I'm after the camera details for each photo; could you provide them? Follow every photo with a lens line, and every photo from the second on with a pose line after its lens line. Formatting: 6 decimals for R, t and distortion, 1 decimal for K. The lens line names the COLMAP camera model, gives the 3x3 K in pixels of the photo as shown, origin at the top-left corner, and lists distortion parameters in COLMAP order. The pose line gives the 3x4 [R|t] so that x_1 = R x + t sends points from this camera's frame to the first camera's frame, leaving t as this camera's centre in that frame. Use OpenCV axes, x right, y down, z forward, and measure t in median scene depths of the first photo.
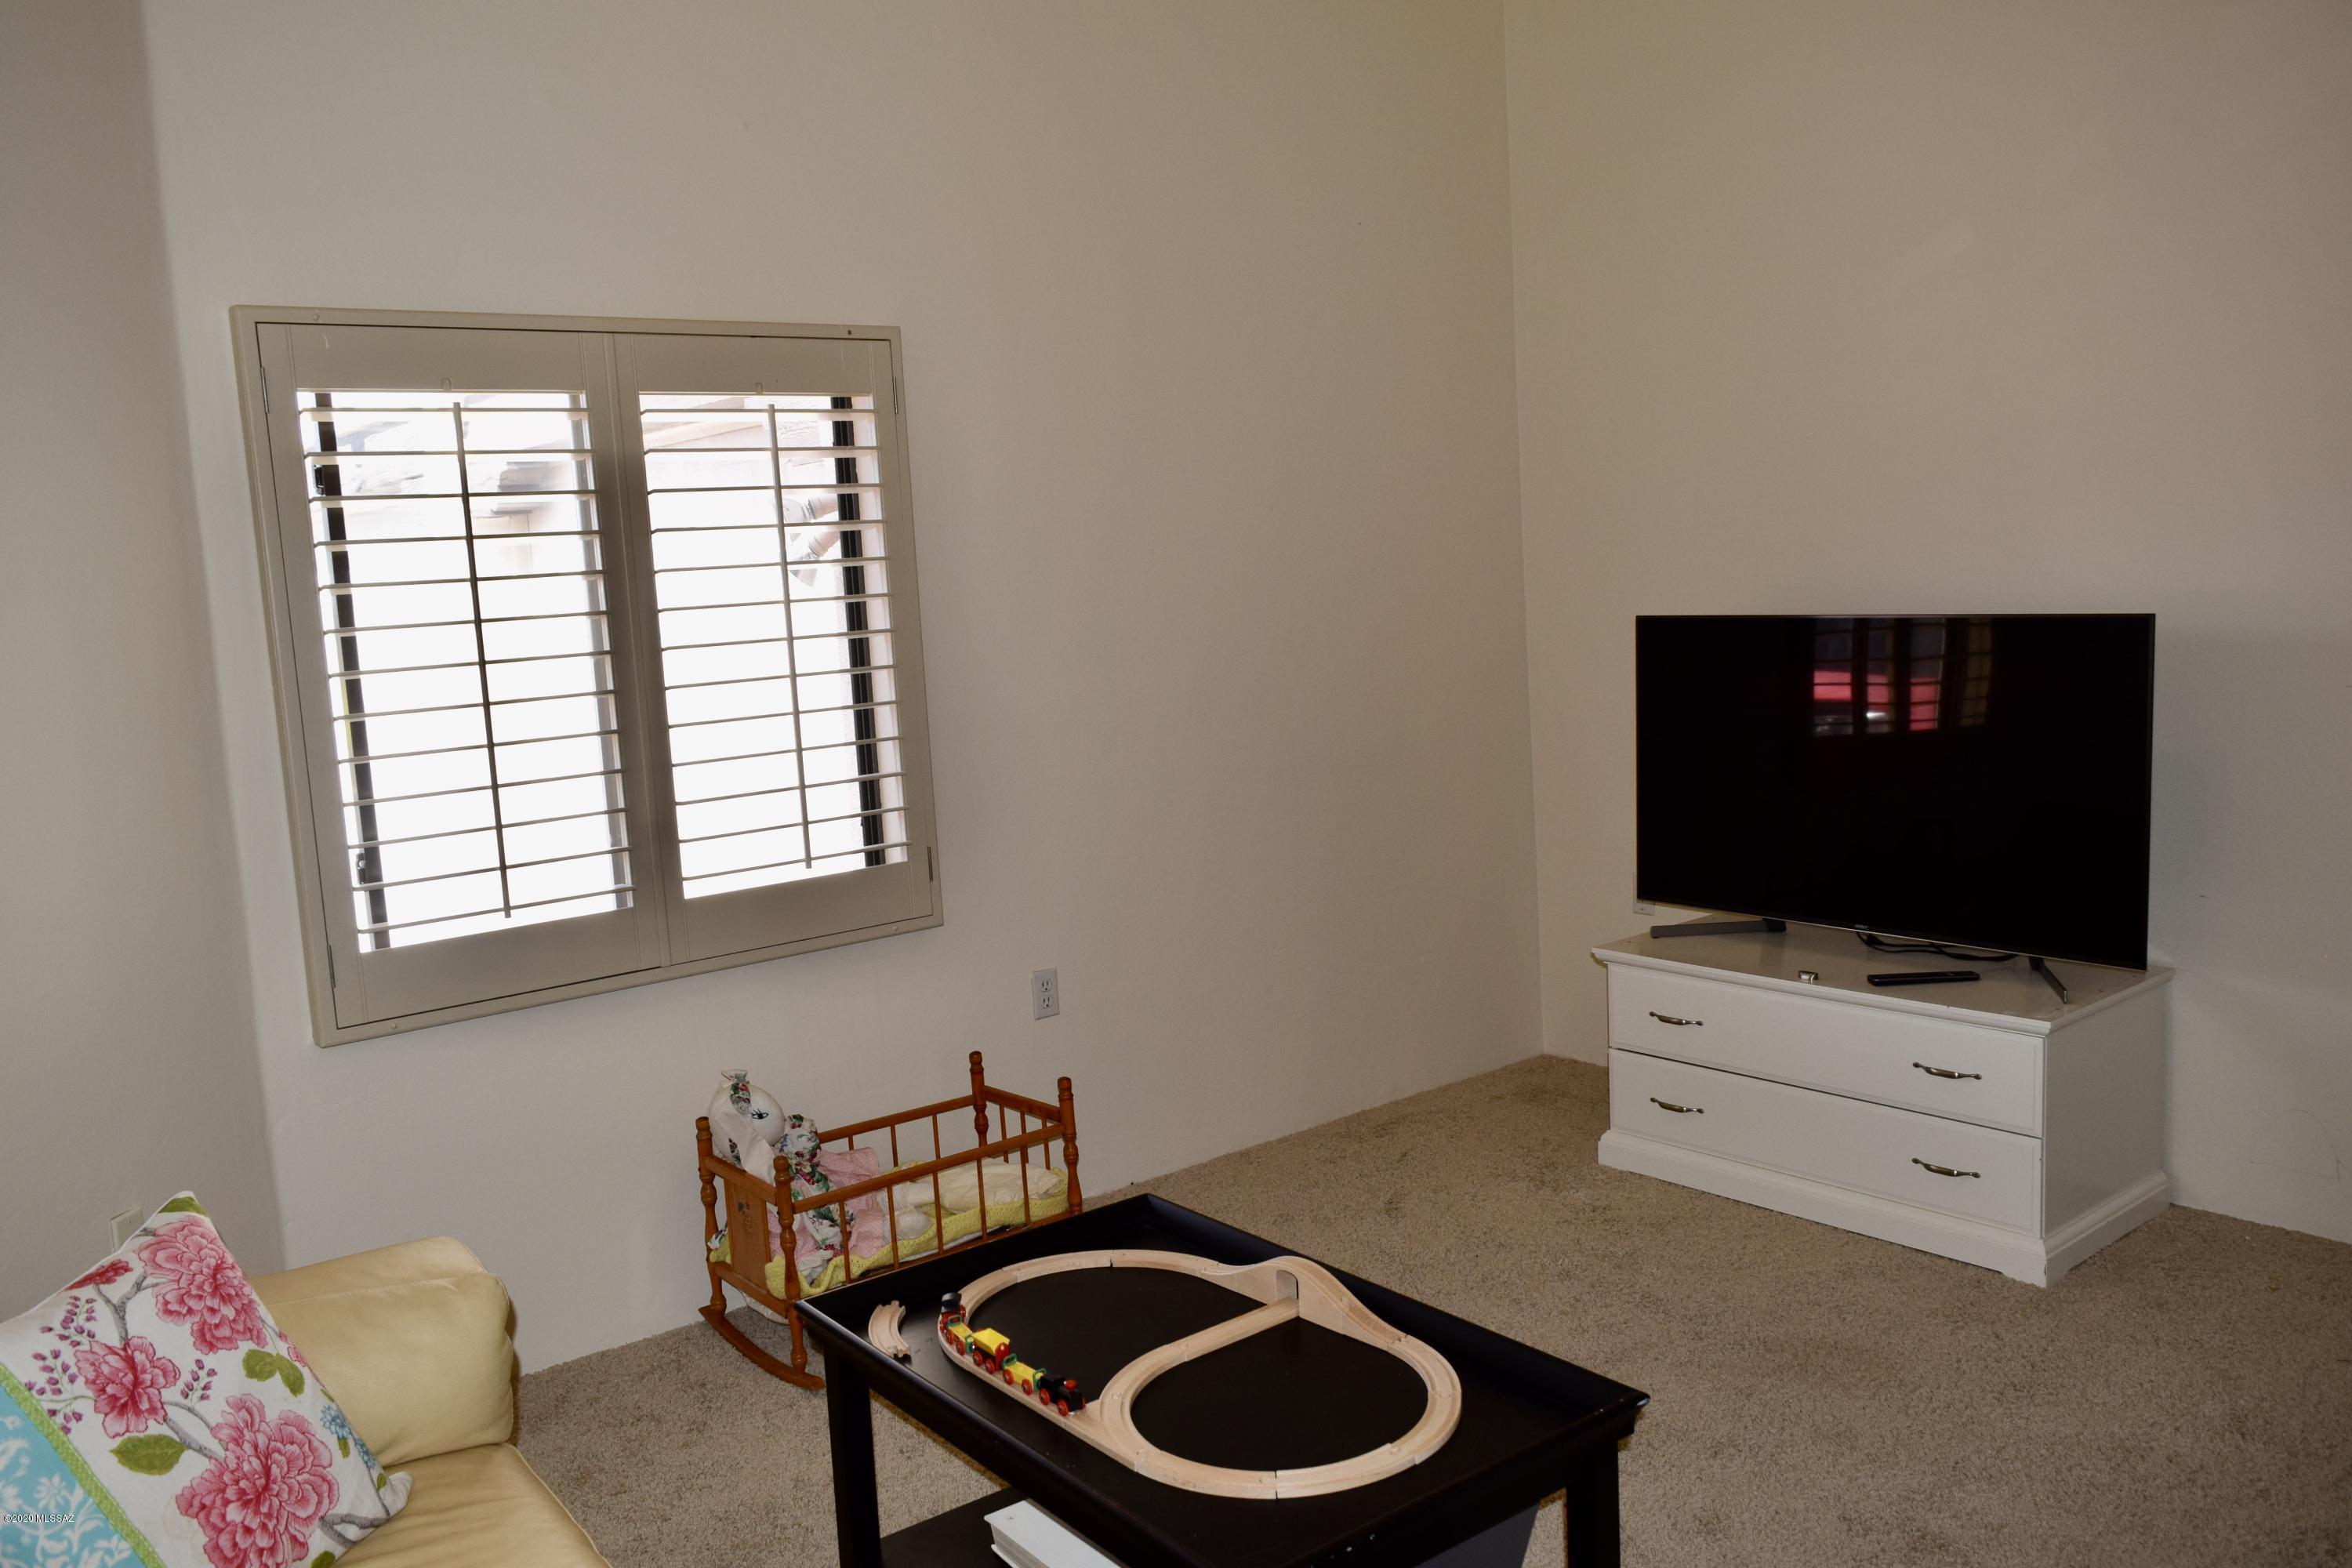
lens RADIAL K [[1817.9, 0, 1171.4], [0, 1817.9, 776.0], [0, 0, 1]] dist [-0.010168, 0.006126]
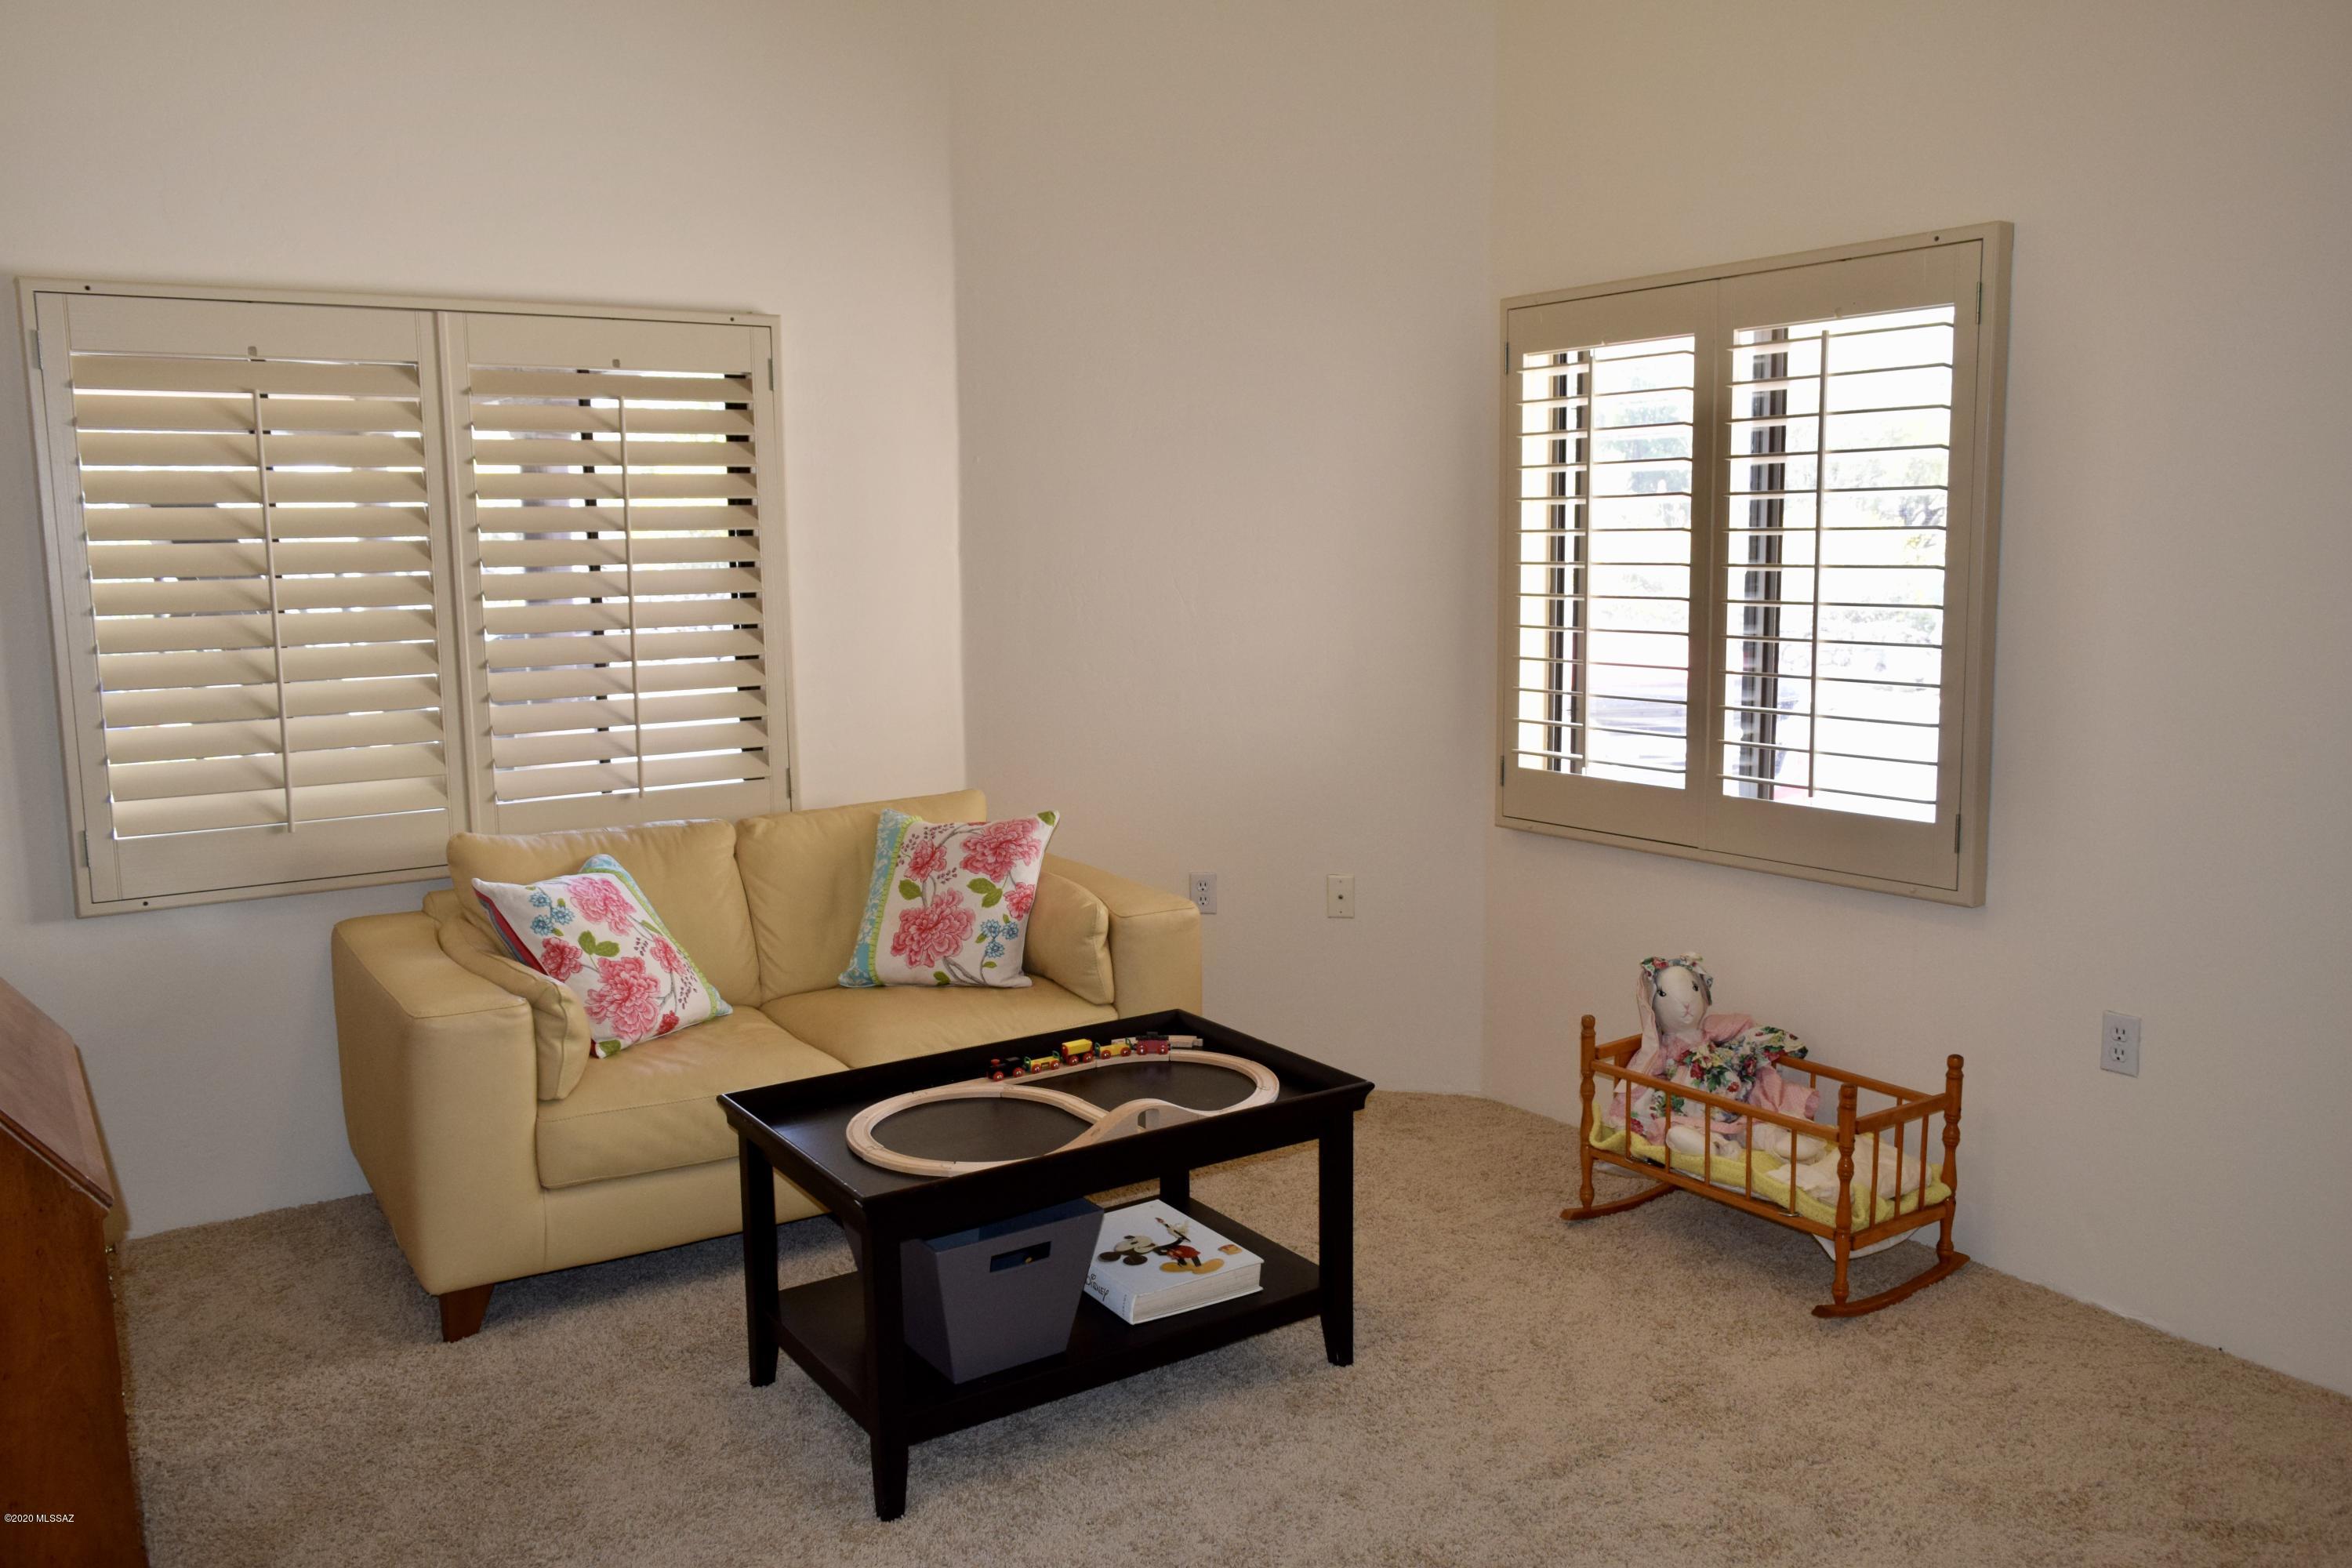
lens RADIAL K [[1817.9, 0, 1174.3], [0, 1817.9, 788.7], [0, 0, 1]] dist [-0.010168, 0.006126]
pose [[-0.046923, 0.200712, -0.978526, 0.821232], [-0.103888, 0.973312, 0.204624, -0.126196], [0.993482, 0.111258, -0.024819, 0.694804]]
